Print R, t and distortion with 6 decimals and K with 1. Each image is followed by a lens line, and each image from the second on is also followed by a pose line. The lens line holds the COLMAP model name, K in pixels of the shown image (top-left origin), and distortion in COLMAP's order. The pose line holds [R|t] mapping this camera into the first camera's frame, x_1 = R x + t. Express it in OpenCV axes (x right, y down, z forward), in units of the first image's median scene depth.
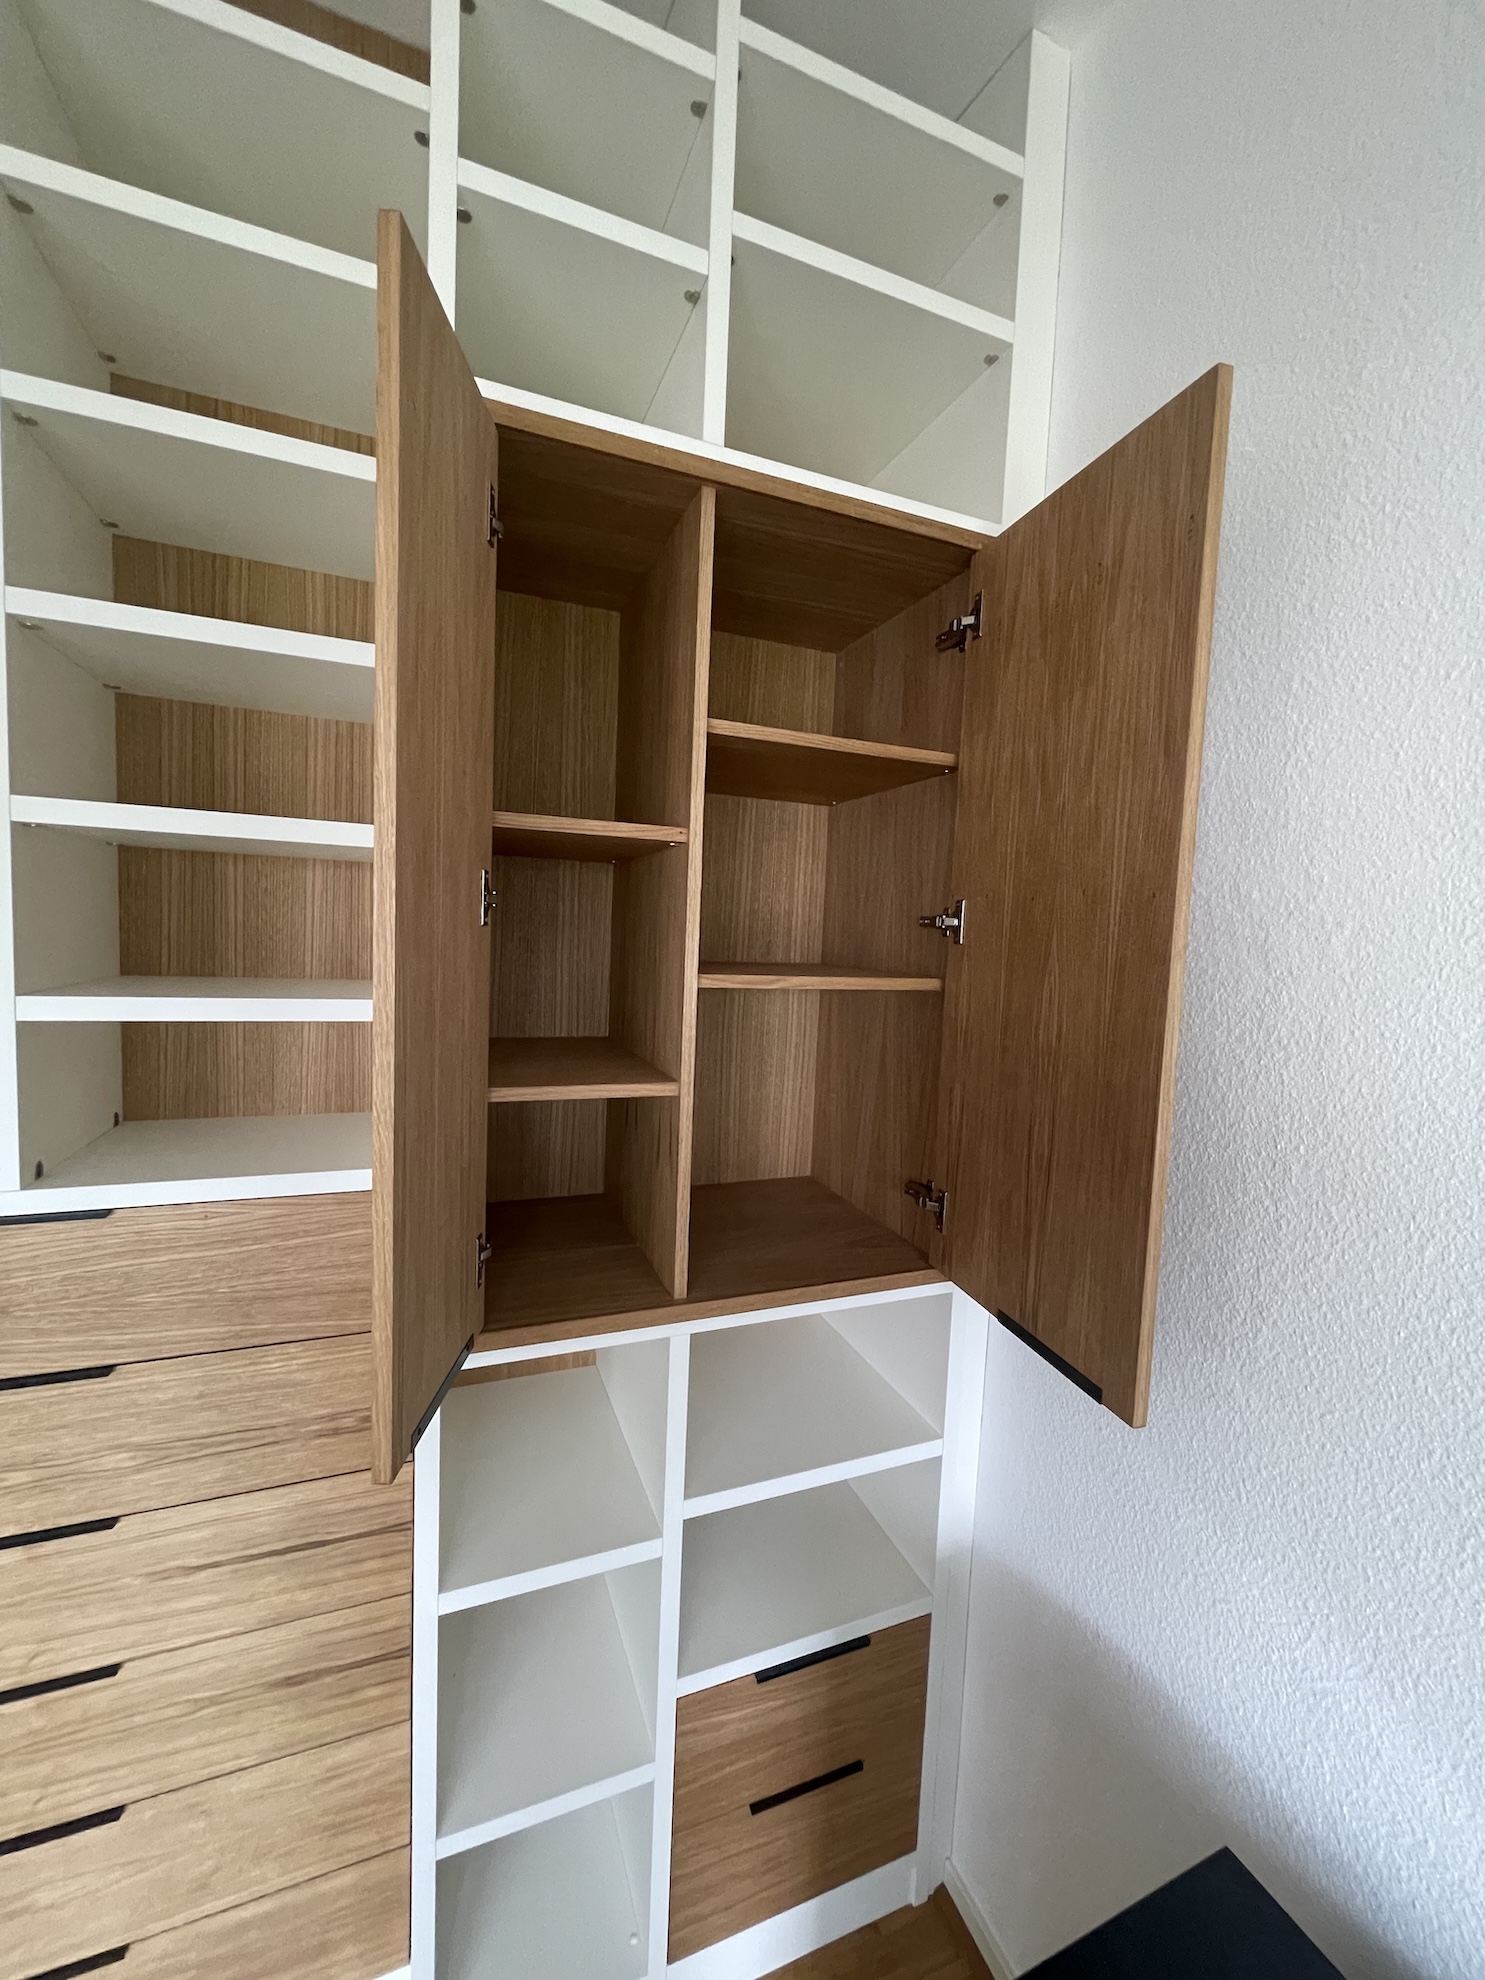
lens RADIAL K [[795.1, 0, 744.9], [0, 795.1, 1002.6], [0, 0, 1]] dist [-0.003472, 0.000136]
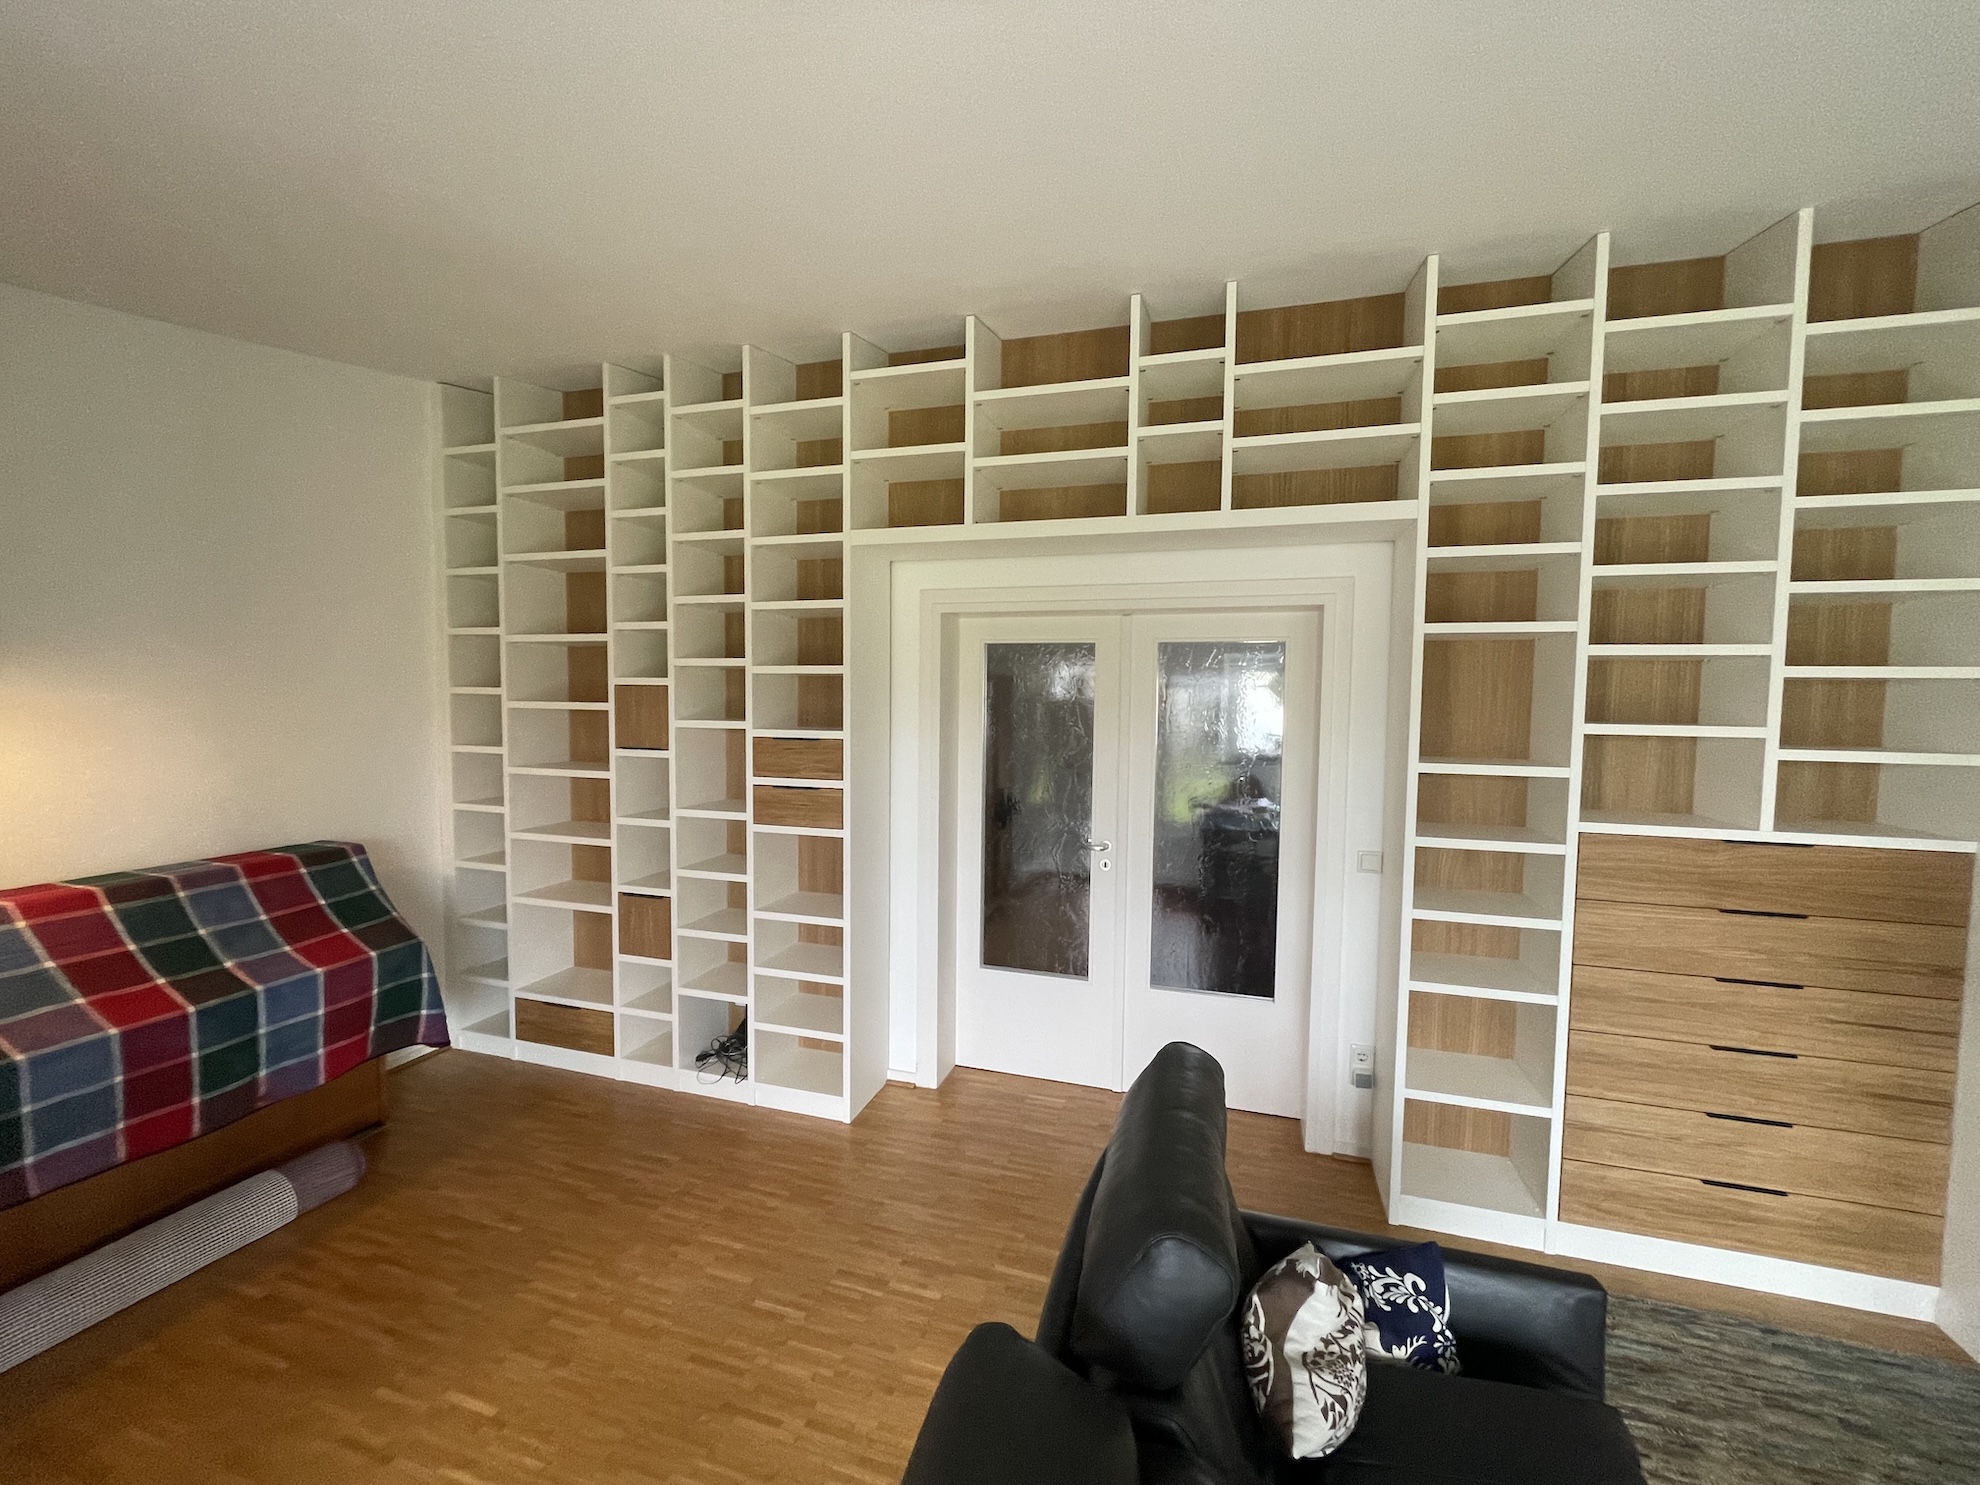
lens RADIAL K [[795.1, 0, 992.9], [0, 795.1, 741.6], [0, 0, 1]] dist [-0.003472, 0.000136]
pose [[0.781542, 0.003931, -0.623840, -1.060558], [-0.027392, 0.999232, -0.028020, 0.082525], [0.623251, 0.038987, 0.781049, -1.942487]]
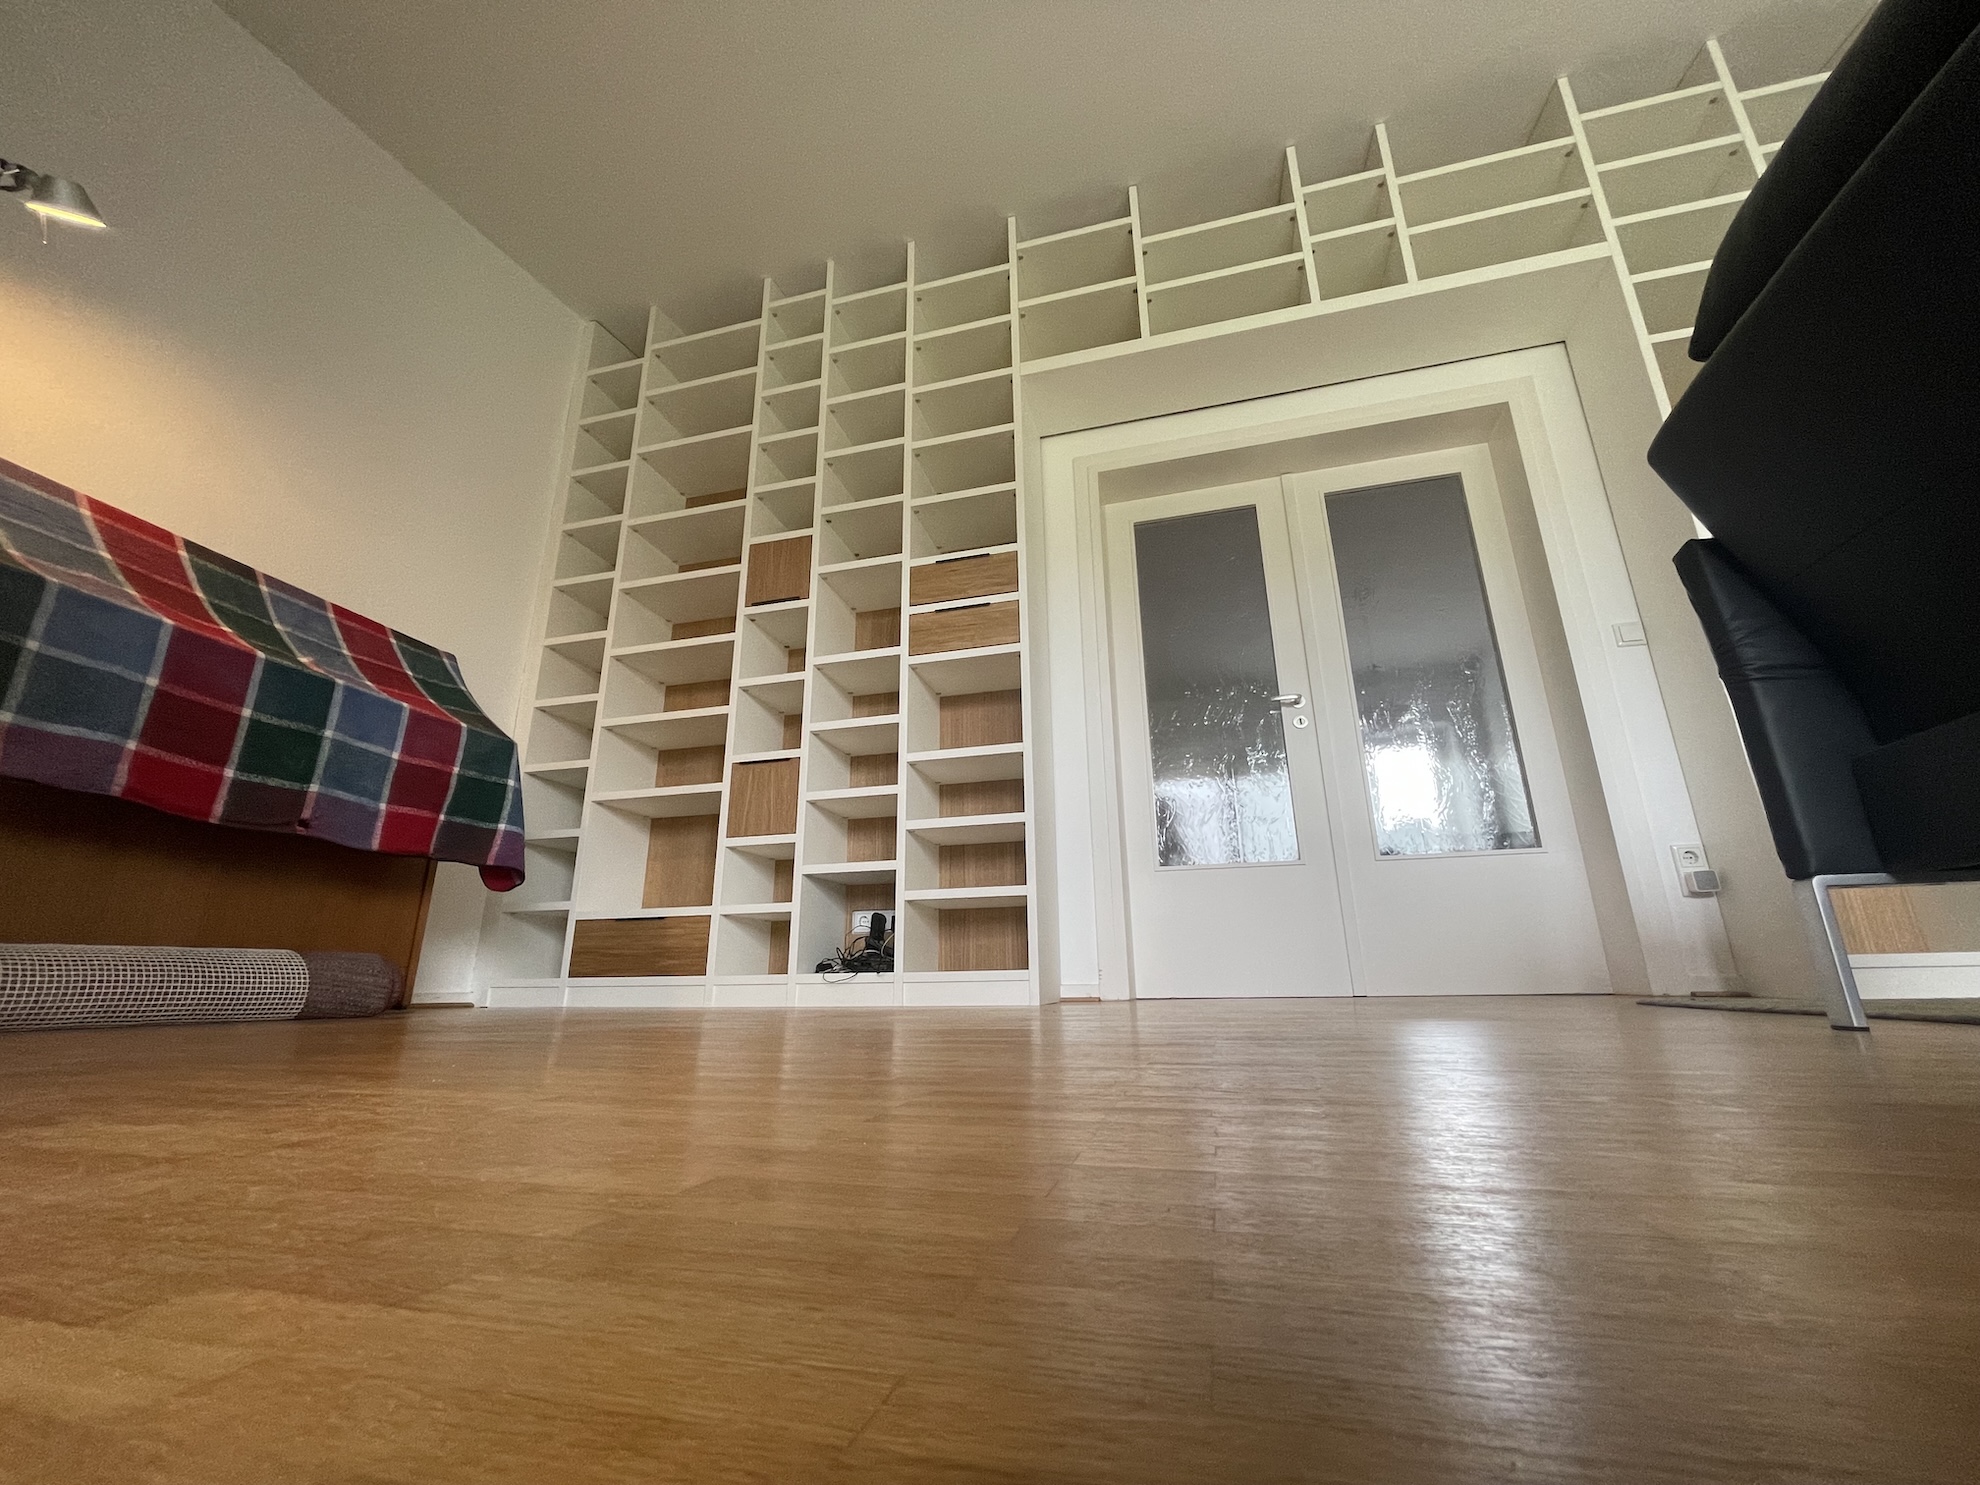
lens RADIAL K [[795.1, 0, 992.3], [0, 795.1, 744.1], [0, 0, 1]] dist [-0.003472, 0.000136]
pose [[0.799825, -0.222196, -0.557592, -1.970689], [0.002799, 0.930330, -0.366713, 1.476828], [0.600226, 0.291746, 0.744724, -1.853387]]
